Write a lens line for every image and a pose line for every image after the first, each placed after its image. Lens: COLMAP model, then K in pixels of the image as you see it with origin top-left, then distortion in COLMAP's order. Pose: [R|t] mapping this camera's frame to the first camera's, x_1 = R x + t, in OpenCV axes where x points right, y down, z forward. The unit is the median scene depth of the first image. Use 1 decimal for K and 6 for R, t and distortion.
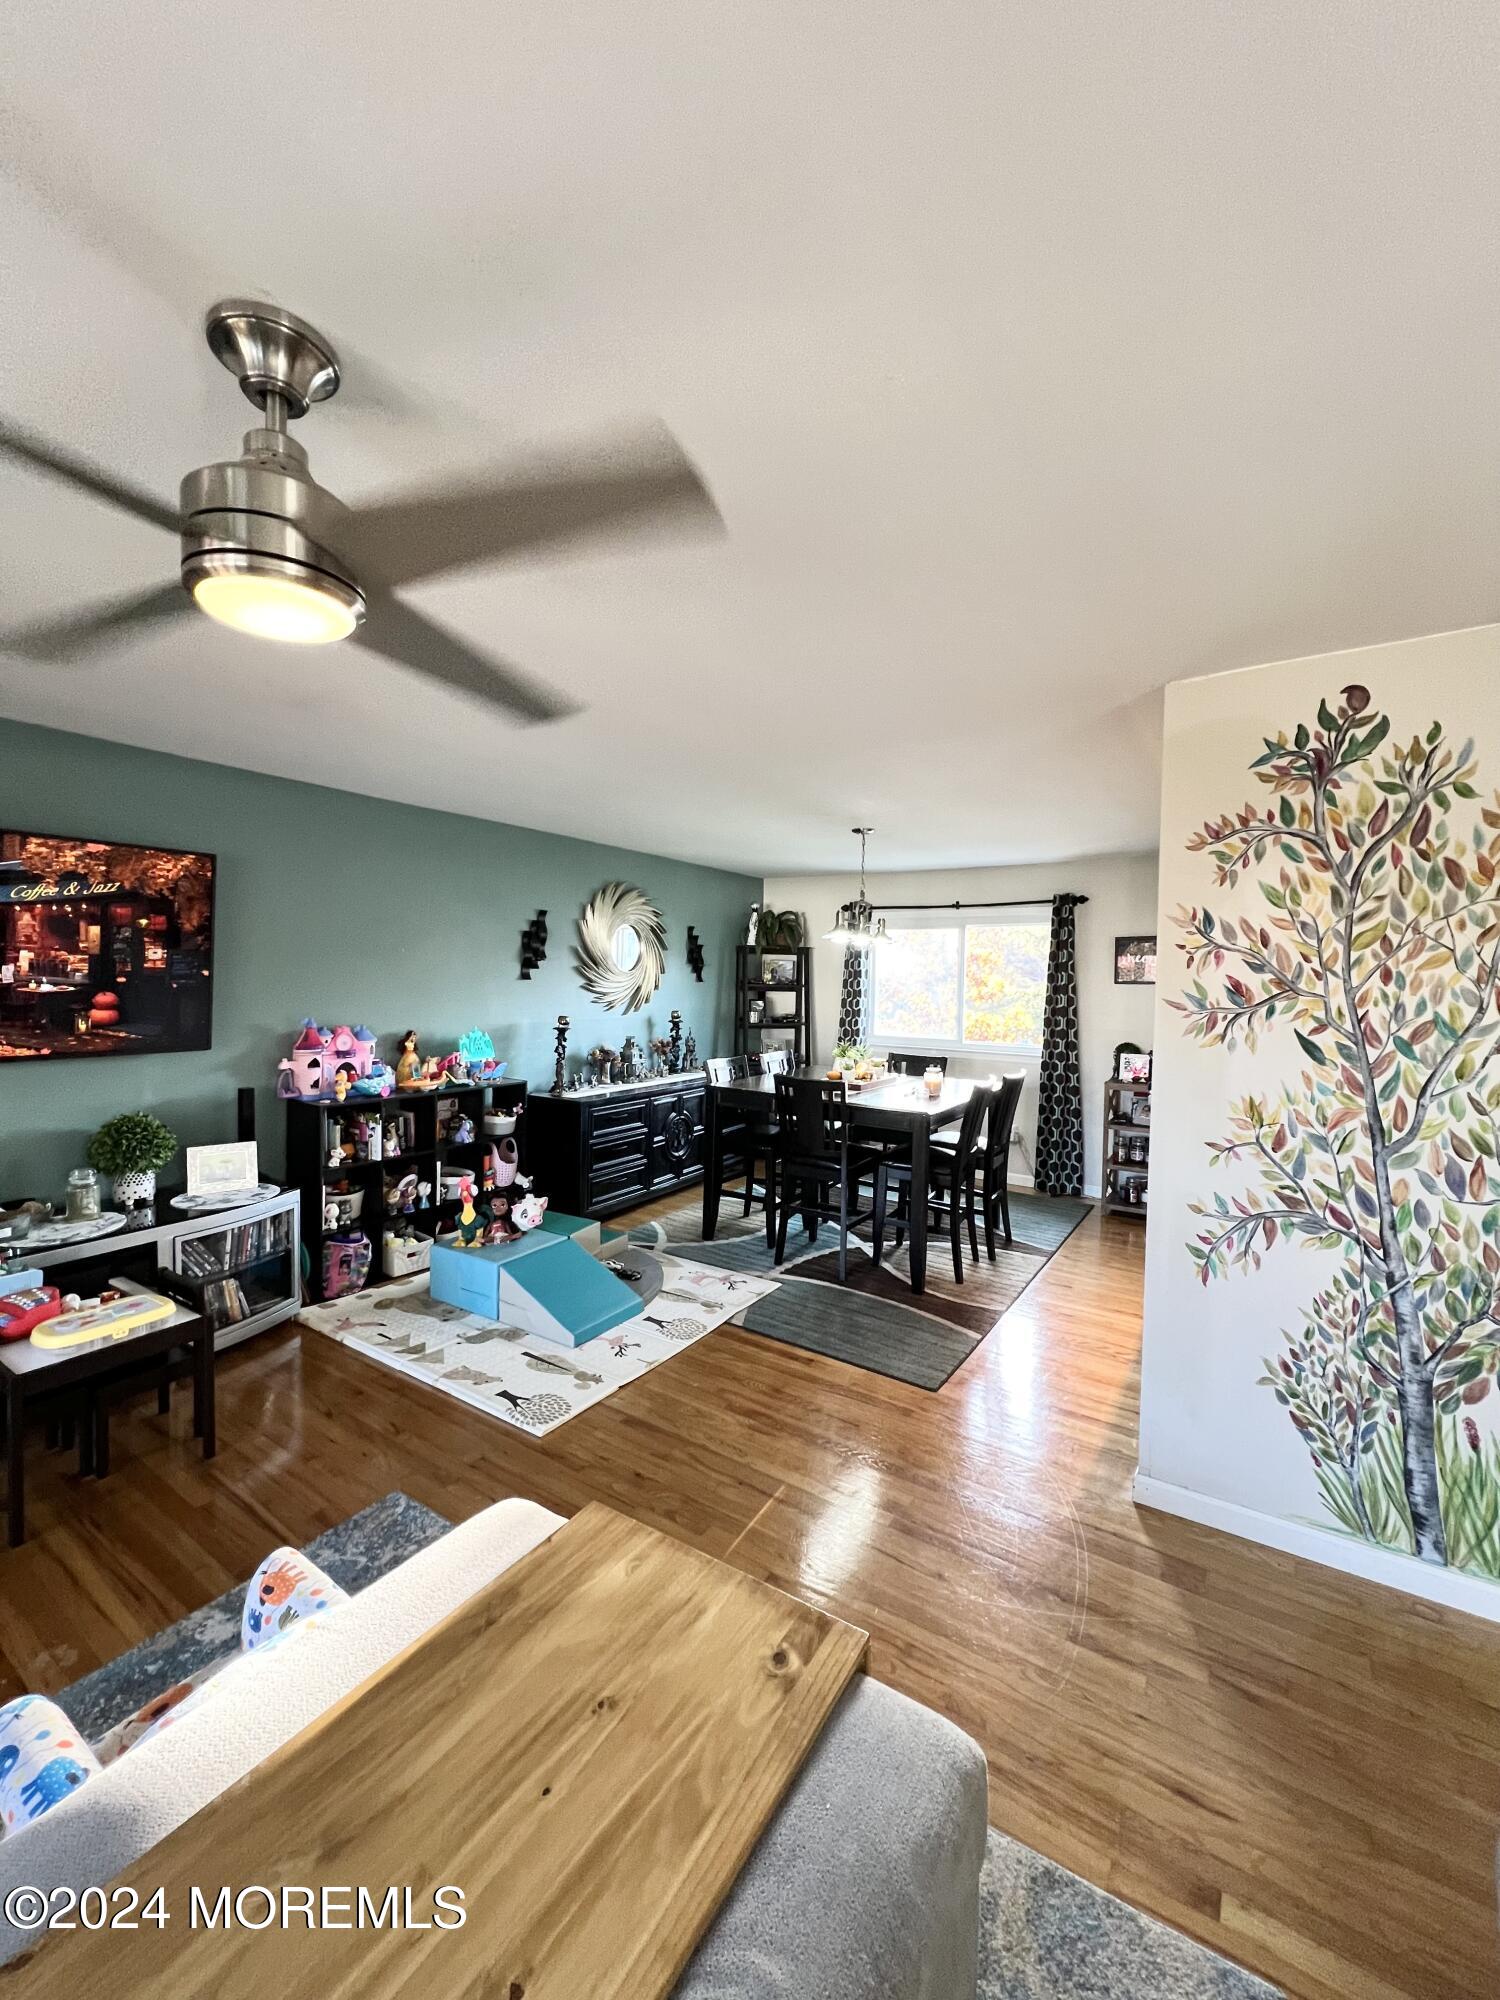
lens RADIAL K [[801.0, 0, 742.8], [0, 801.0, 1002.7], [0, 0, 1]] dist [0.003517, -0.000101]
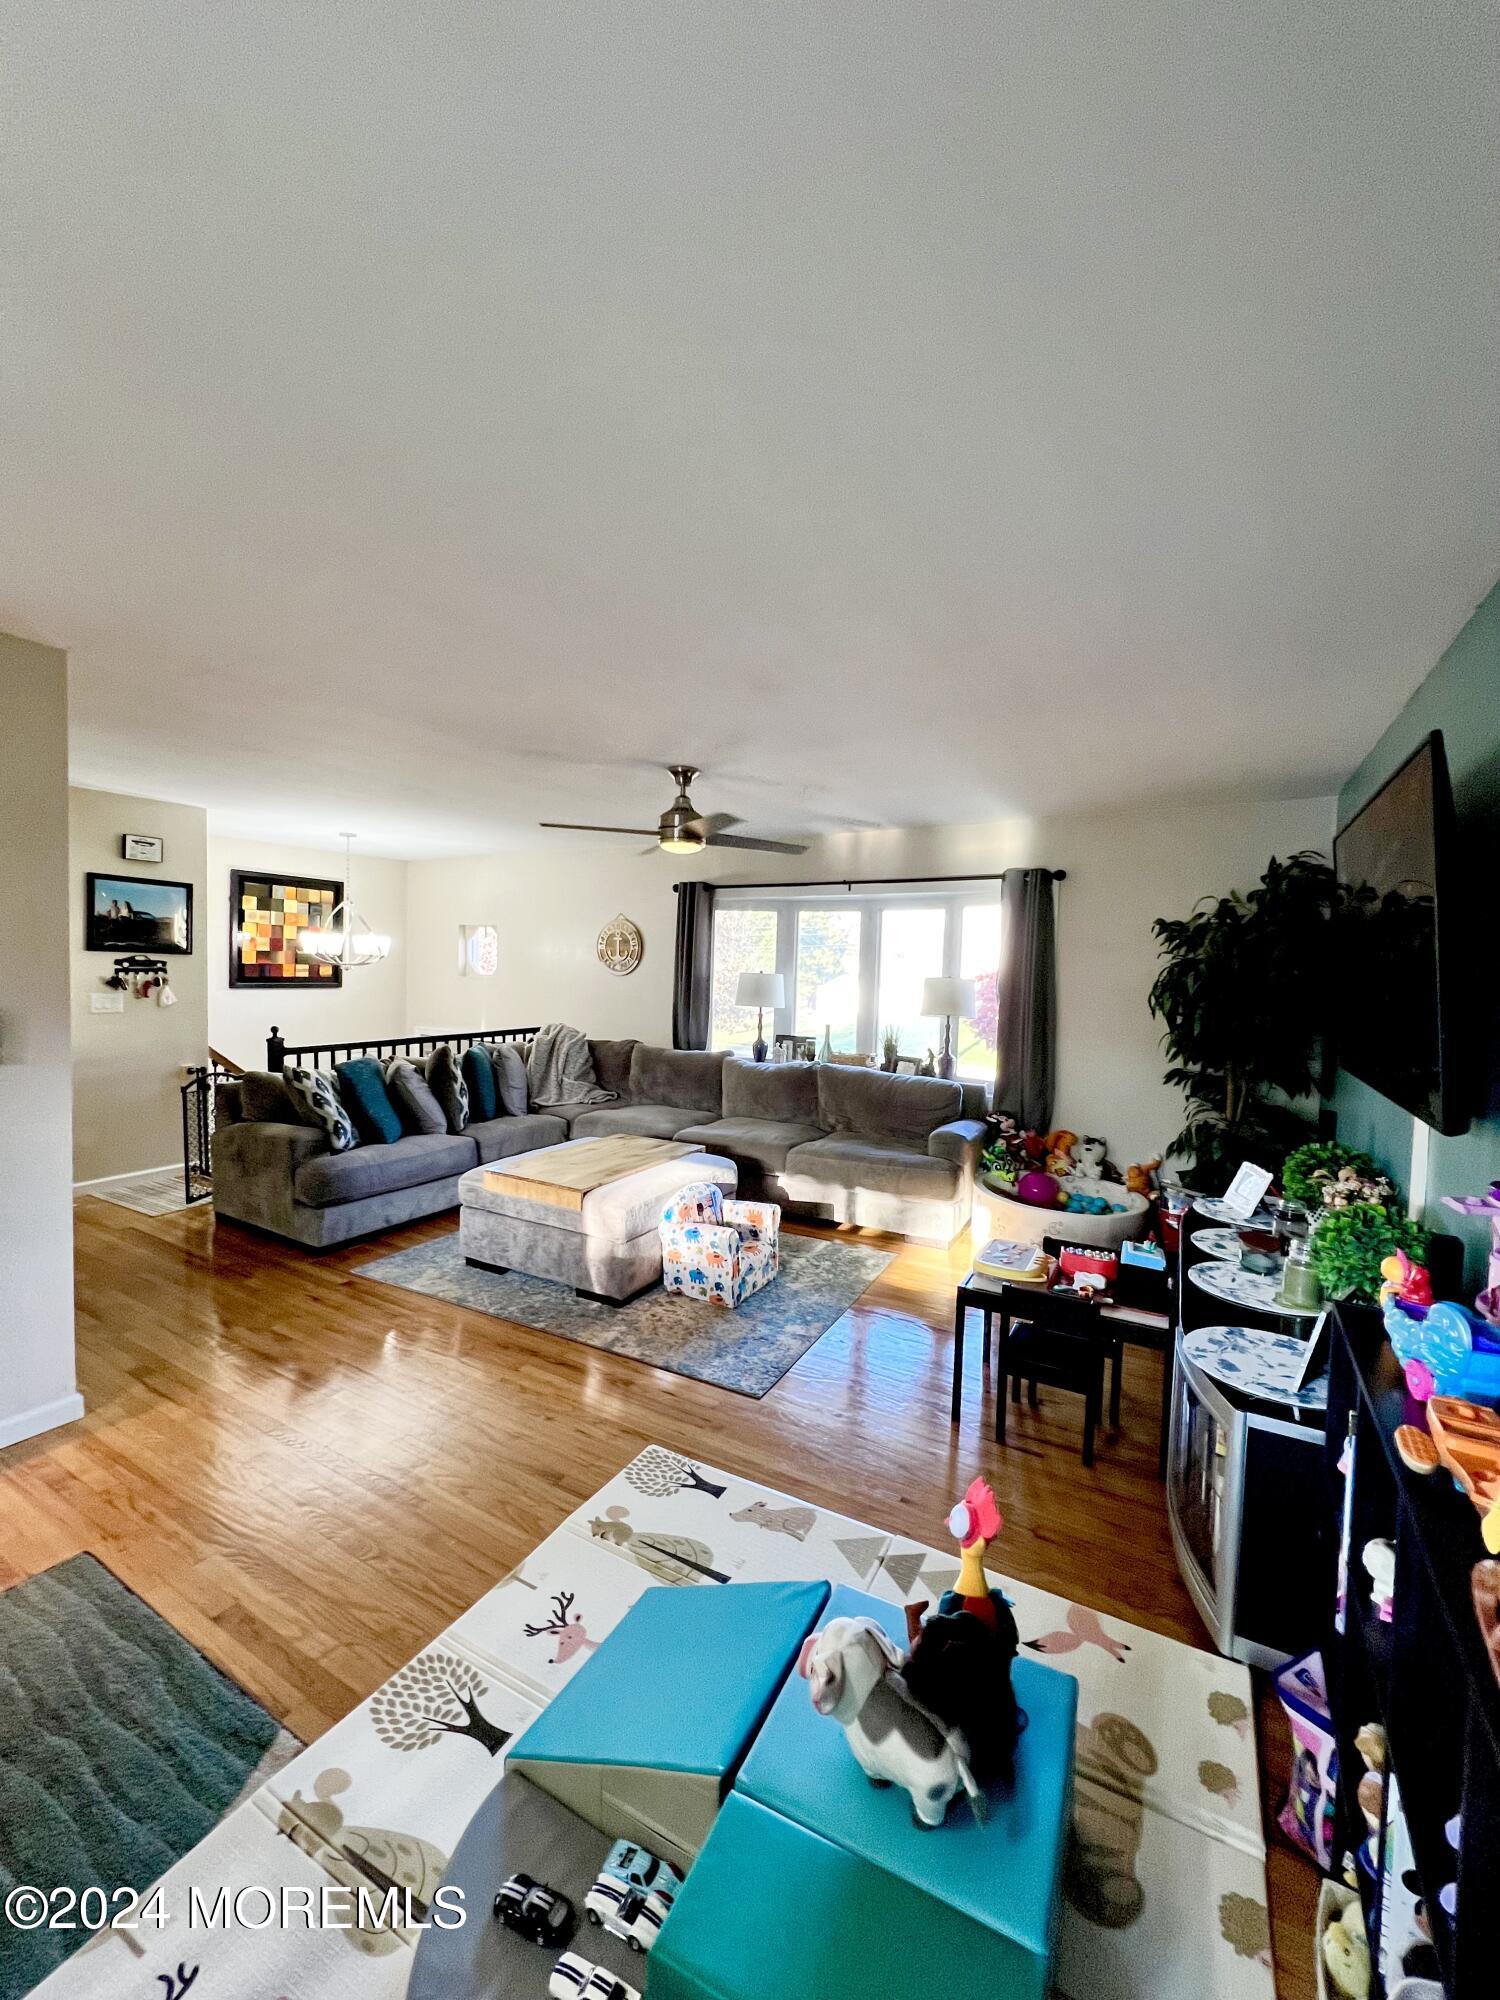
lens RADIAL K [[801.0, 0, 745.4], [0, 801.0, 997.9], [0, 0, 1]] dist [0.003517, -0.000101]
pose [[-0.996675, -0.040806, -0.070531, -0.232603], [-0.045746, 0.996504, 0.069910, -0.042591], [0.067432, 0.072904, -0.995057, 1.606751]]
